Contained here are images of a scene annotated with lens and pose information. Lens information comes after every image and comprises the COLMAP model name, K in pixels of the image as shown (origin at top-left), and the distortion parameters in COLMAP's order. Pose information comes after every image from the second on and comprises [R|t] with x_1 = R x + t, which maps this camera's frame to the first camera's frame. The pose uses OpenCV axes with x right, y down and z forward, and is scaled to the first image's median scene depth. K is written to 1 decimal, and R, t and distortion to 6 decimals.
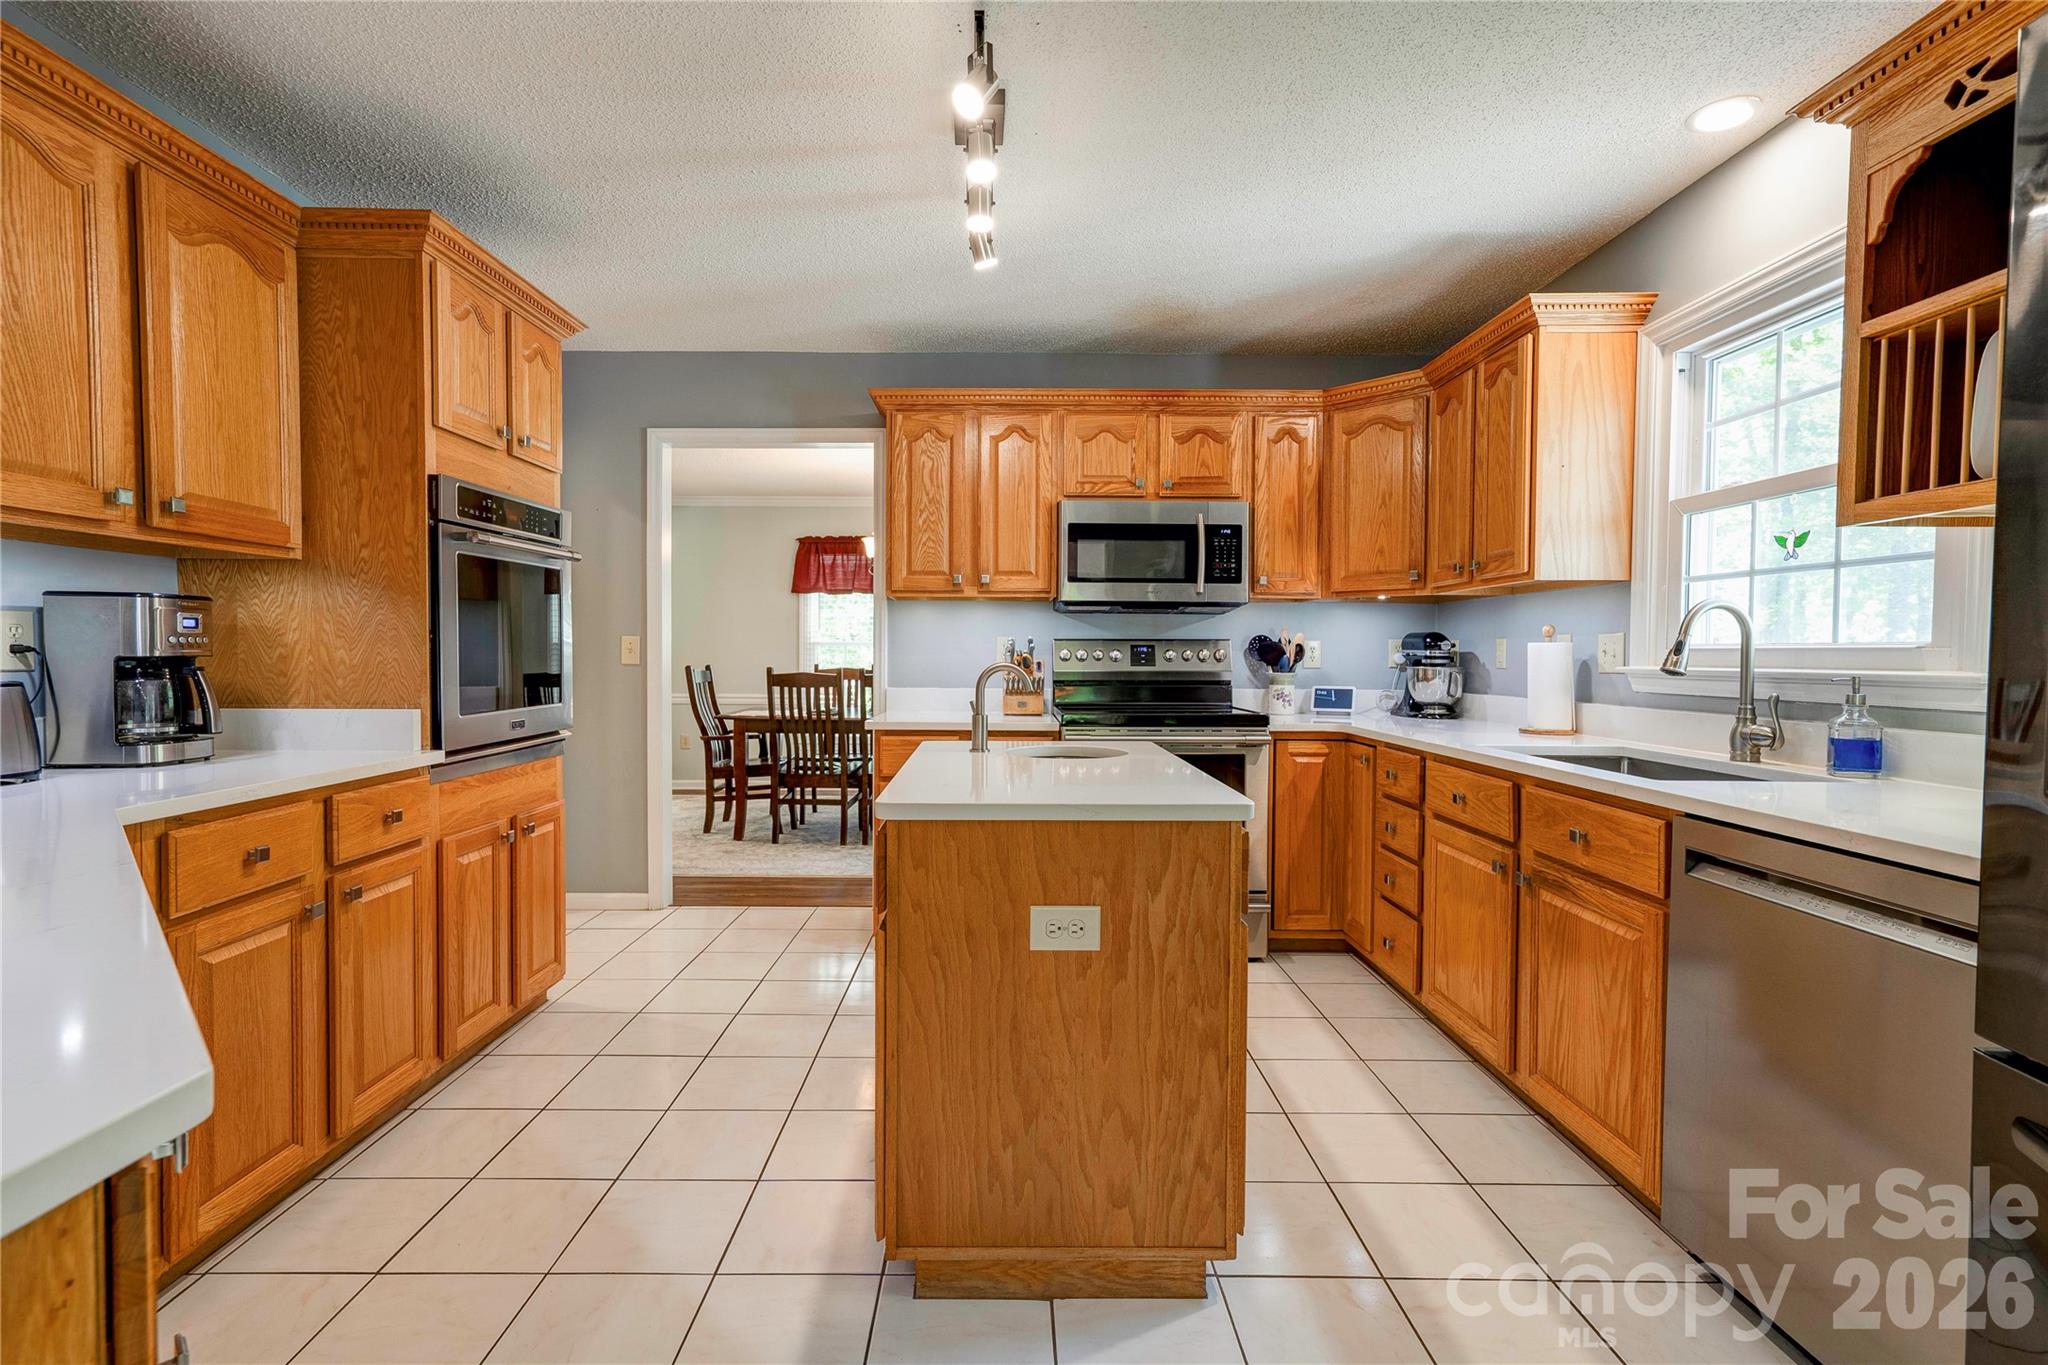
lens RADIAL K [[950.9, 0, 1022.4], [0, 950.9, 687.7], [0, 0, 1]] dist [-0.055812, 0.020882]
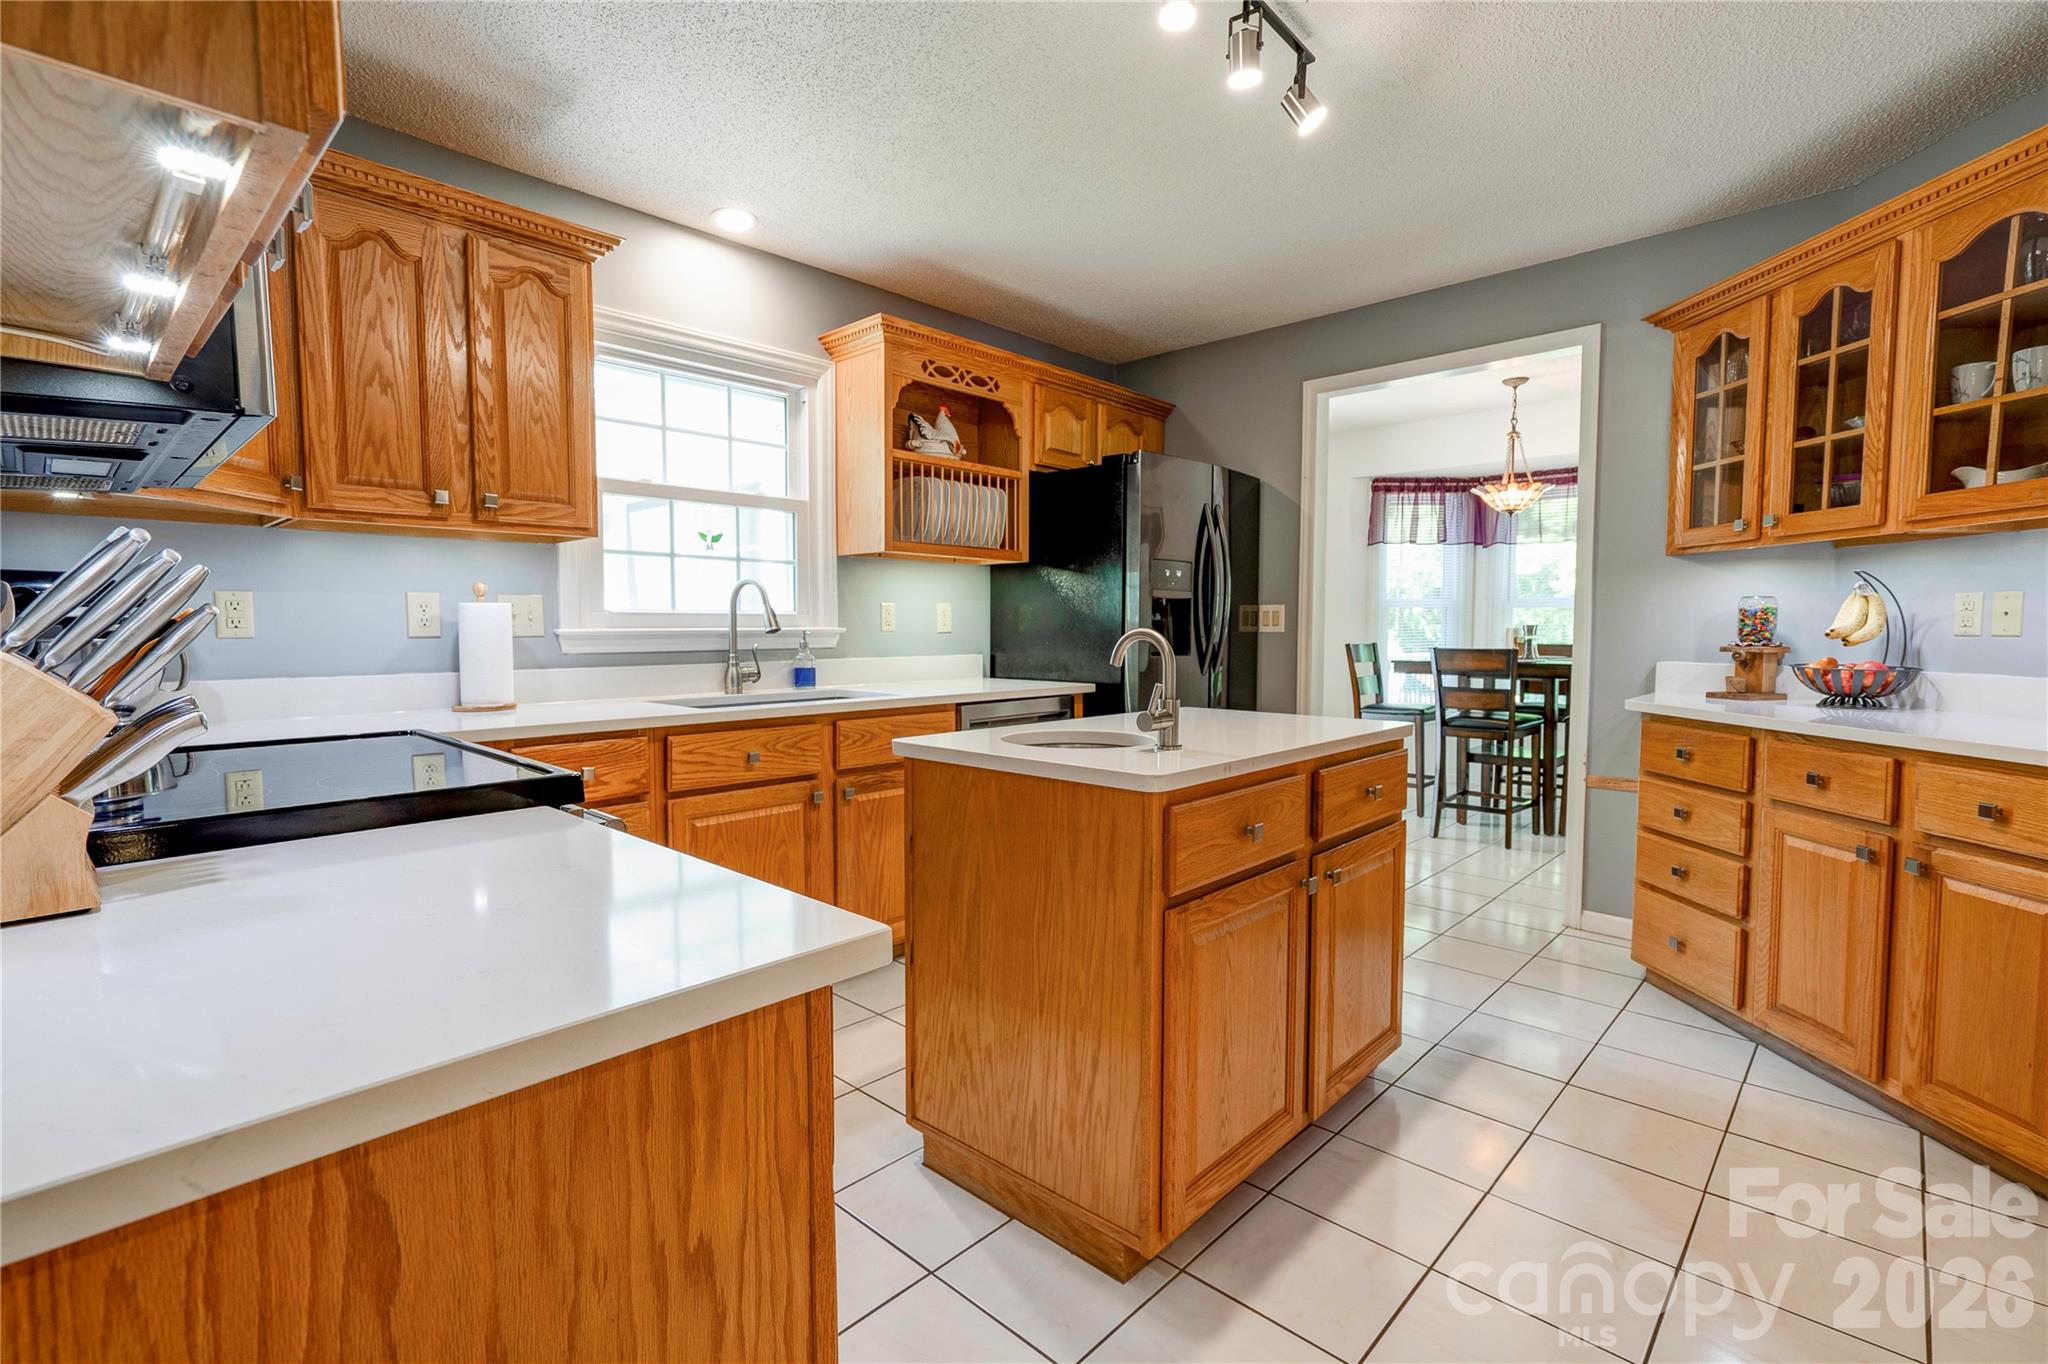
lens RADIAL K [[950.9, 0, 1022.4], [0, 950.9, 687.2], [0, 0, 1]] dist [-0.055812, 0.020882]
pose [[-0.721764, -0.051334, 0.690233, -0.550196], [0.018023, 0.995514, 0.092885, -0.059571], [-0.691905, 0.079481, -0.717601, 1.816379]]
